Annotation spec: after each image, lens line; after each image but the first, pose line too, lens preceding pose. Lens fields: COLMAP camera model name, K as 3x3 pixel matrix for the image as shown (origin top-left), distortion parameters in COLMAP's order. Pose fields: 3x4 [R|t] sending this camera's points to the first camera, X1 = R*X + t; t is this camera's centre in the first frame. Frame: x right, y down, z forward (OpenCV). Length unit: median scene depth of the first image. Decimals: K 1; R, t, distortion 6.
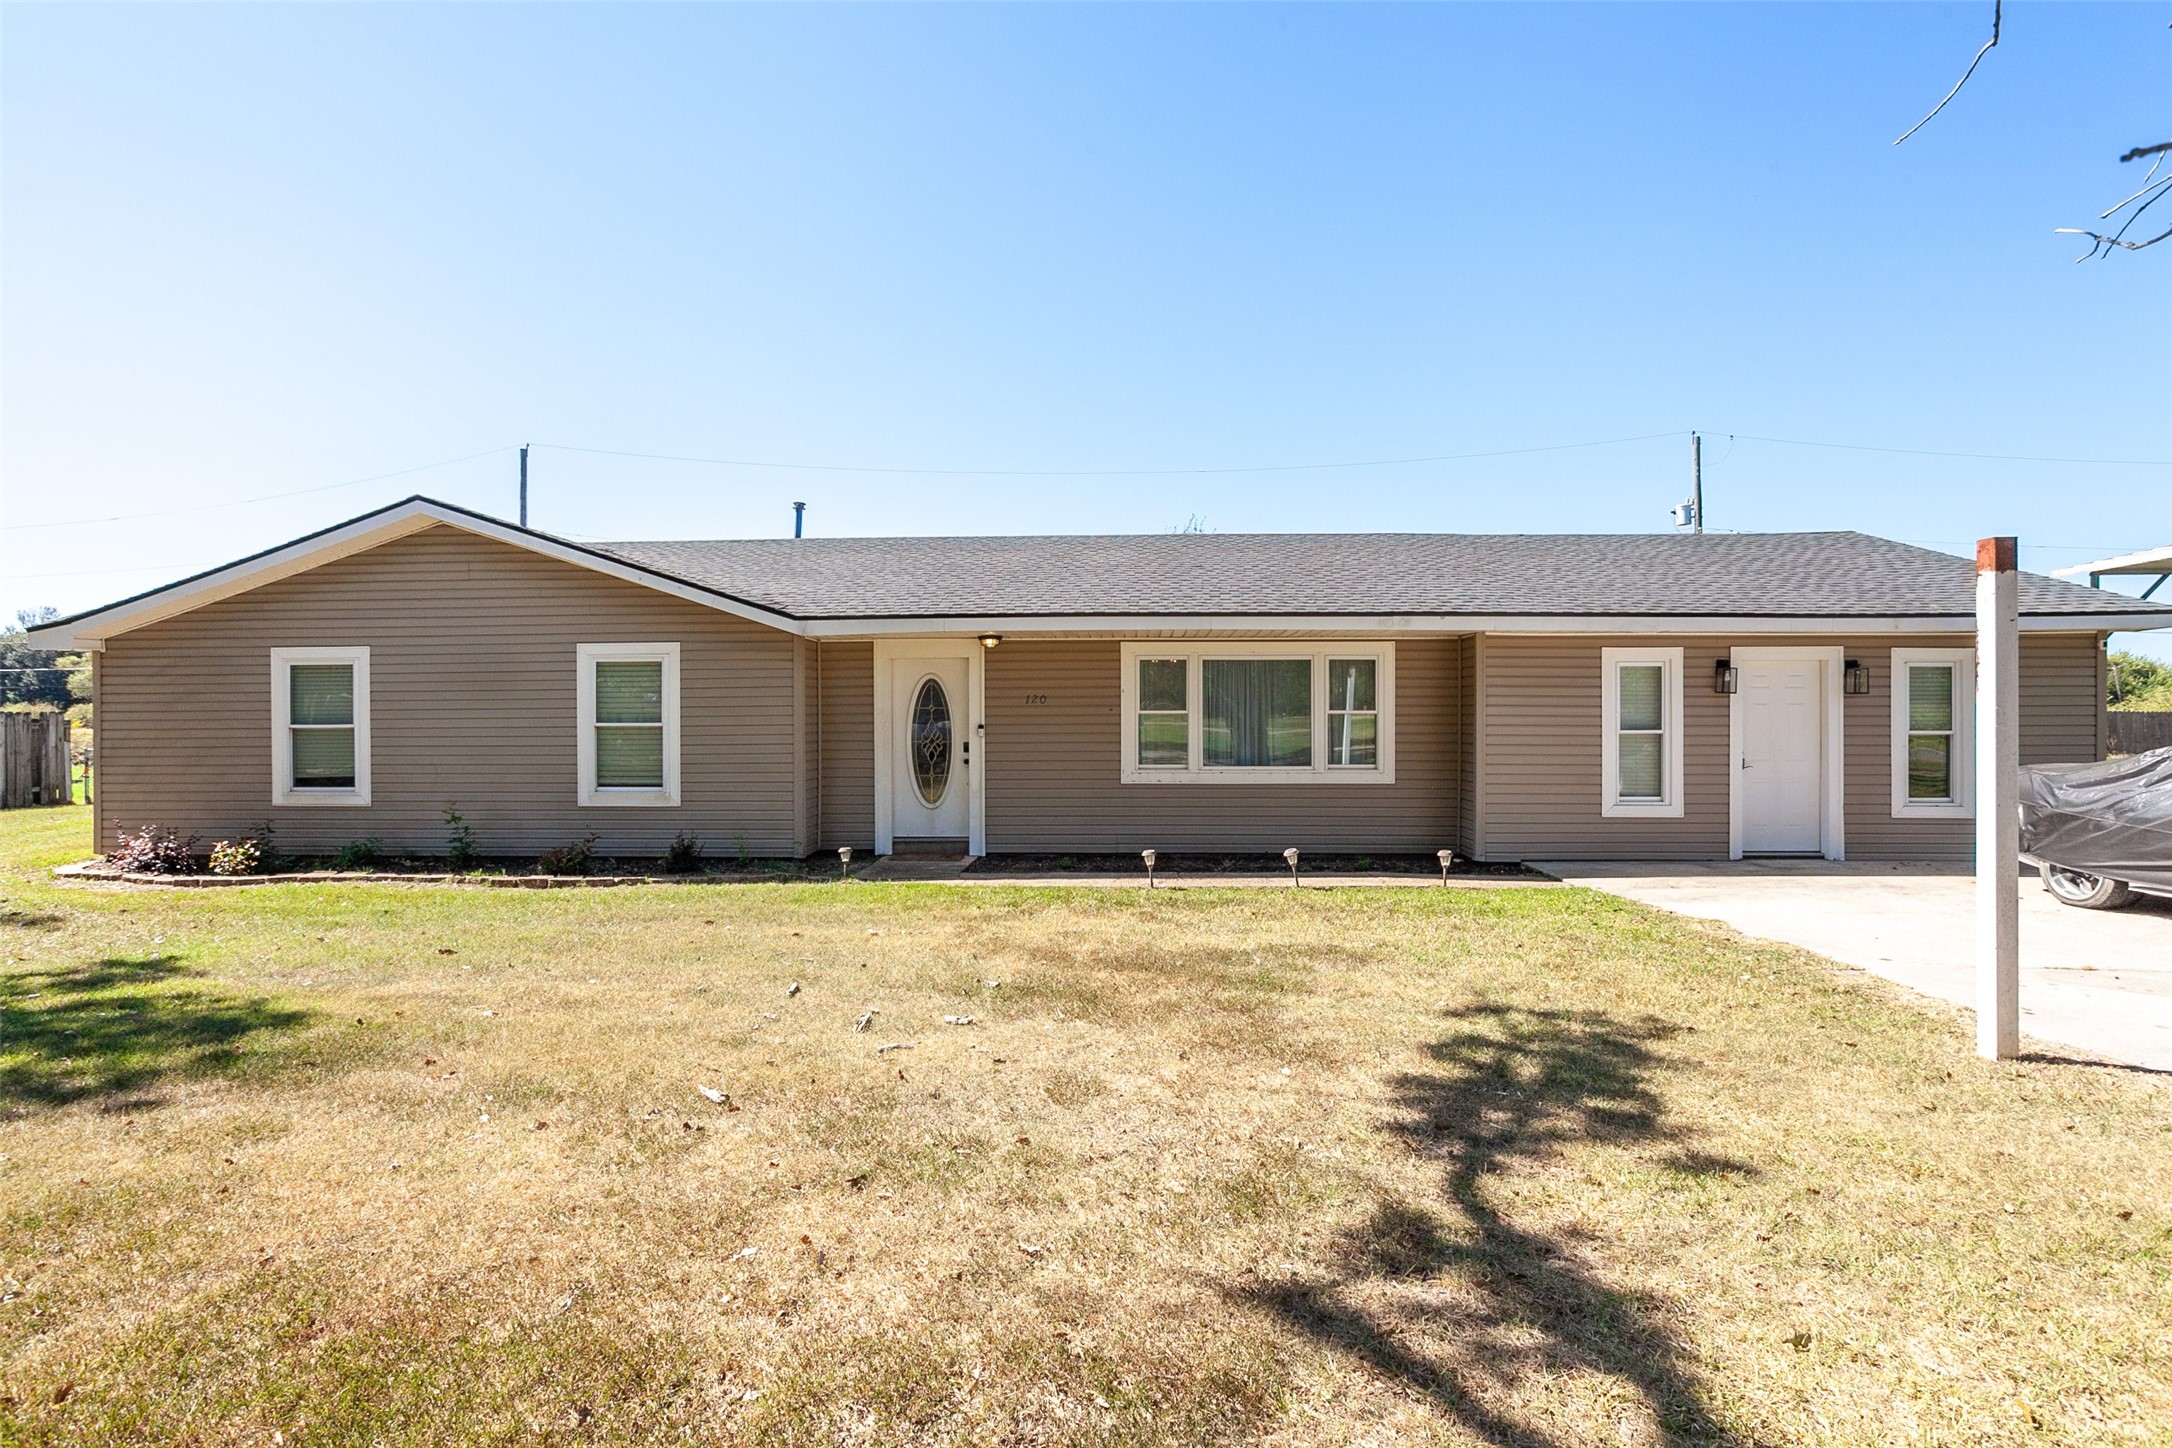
lens RADIAL K [[1069.2, 0, 1085.1], [0, 1069.2, 723.6], [0, 0, 1]] dist [-0.058530, 0.023965]
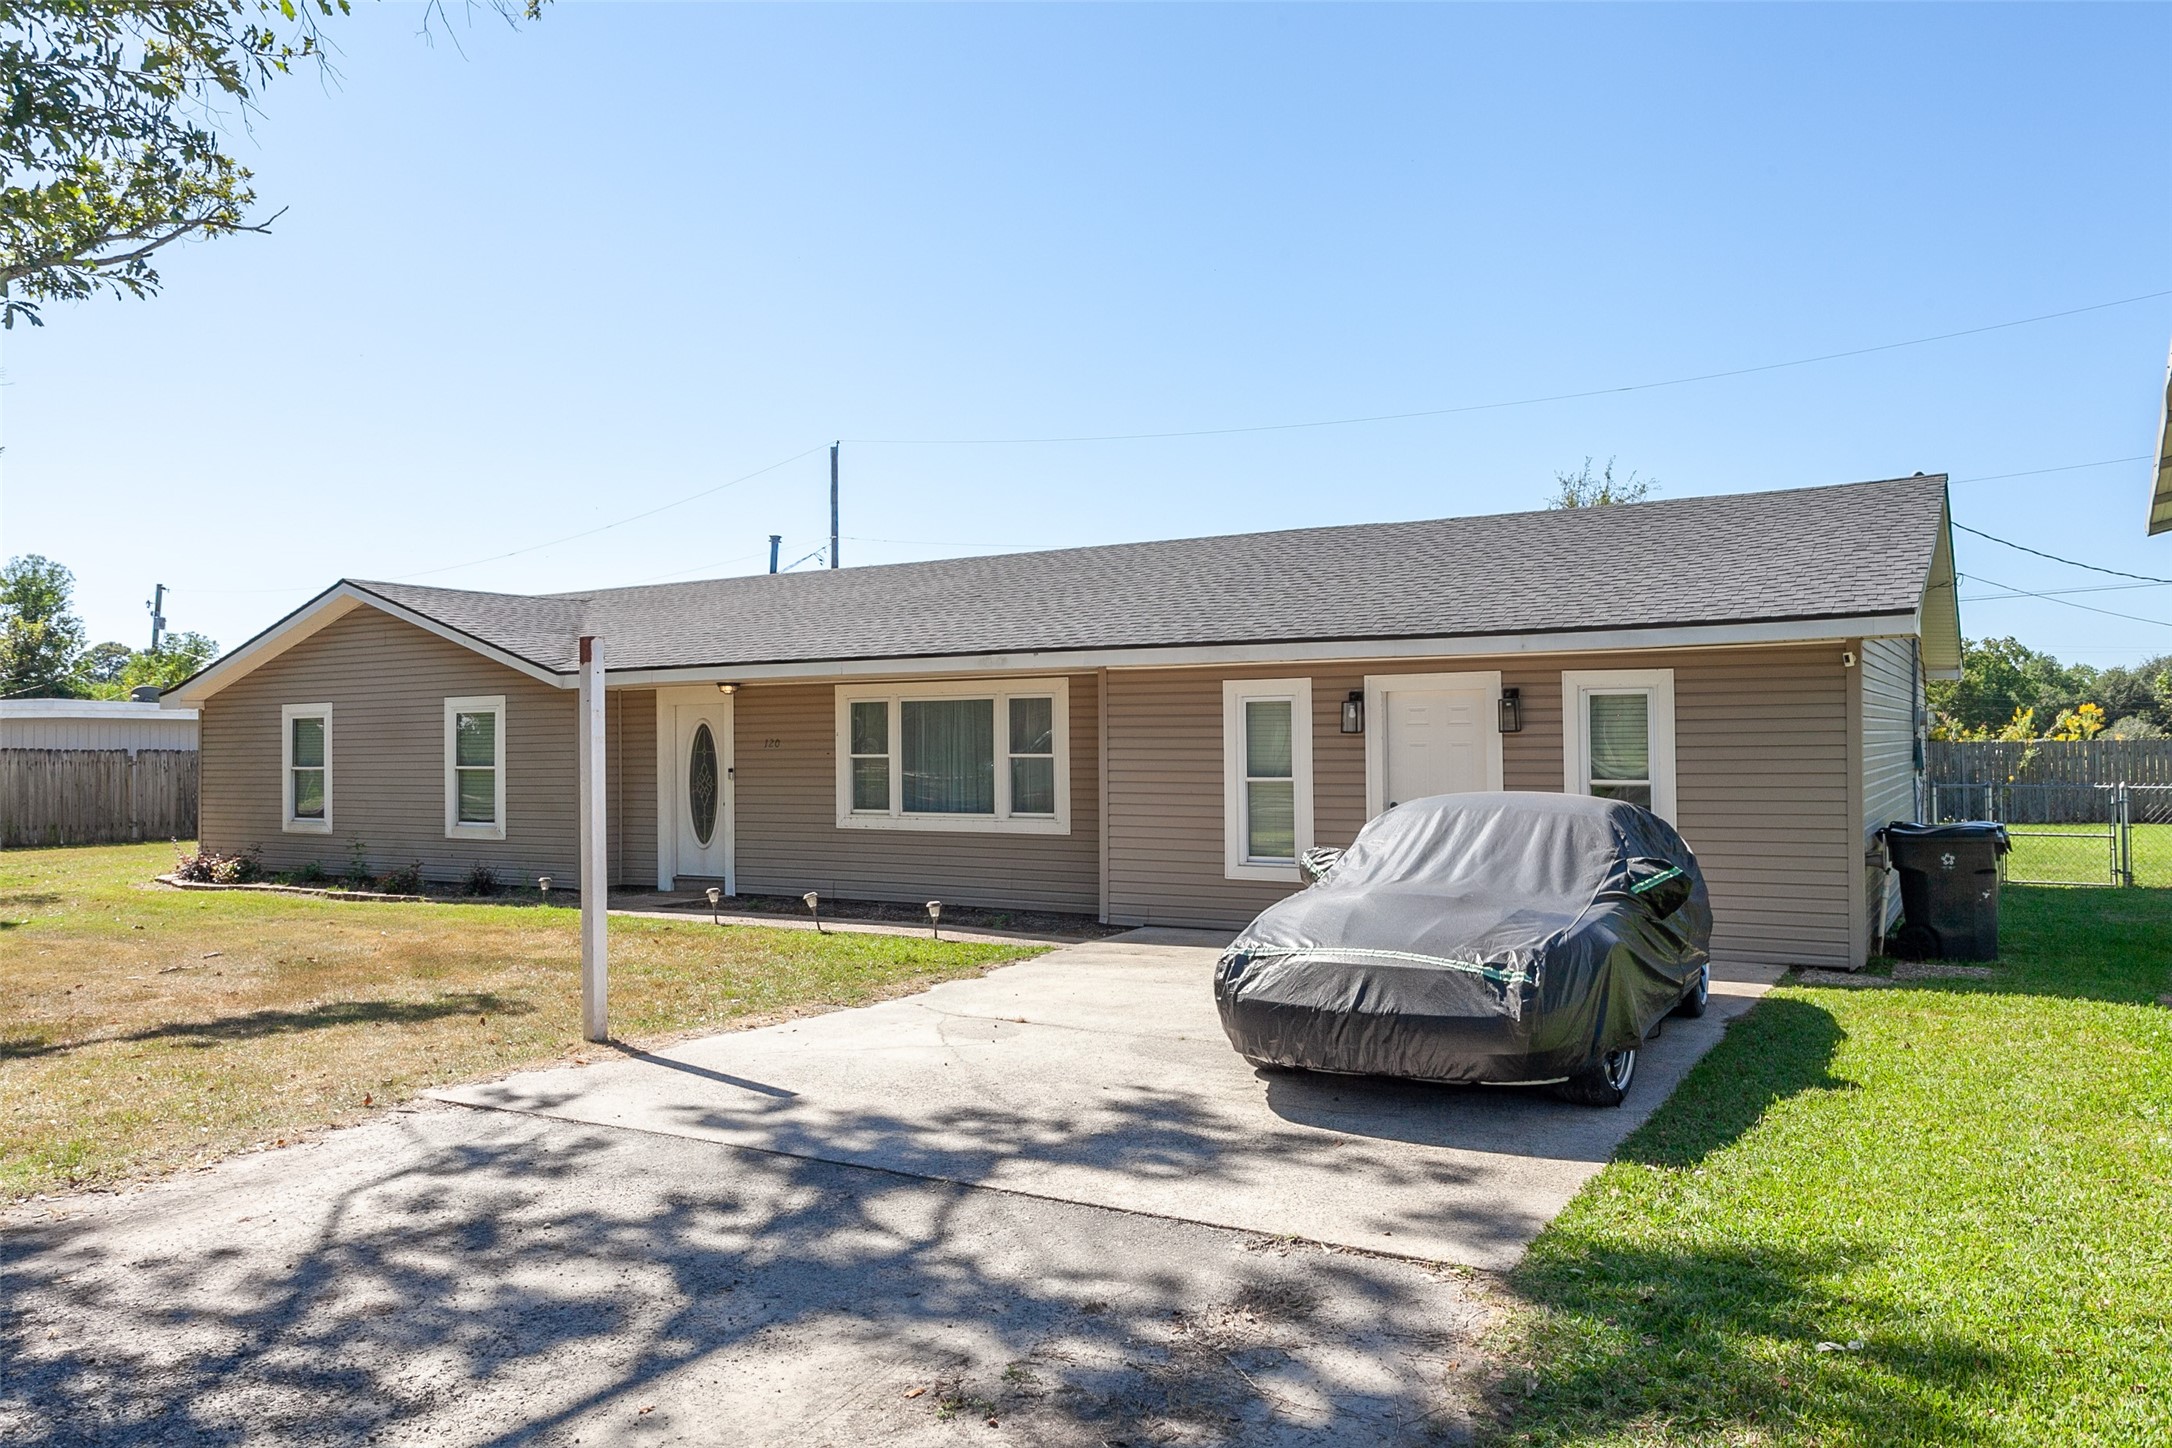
lens RADIAL K [[1549.6, 0, 1087.3], [0, 1549.6, 734.3], [0, 0, 1]] dist [-0.031623, -0.000474]
pose [[0.877071, -0.008508, -0.480285, 0.938009], [0.004256, 0.999942, -0.009943, -0.015466], [0.480341, 0.006677, 0.877056, -0.147162]]
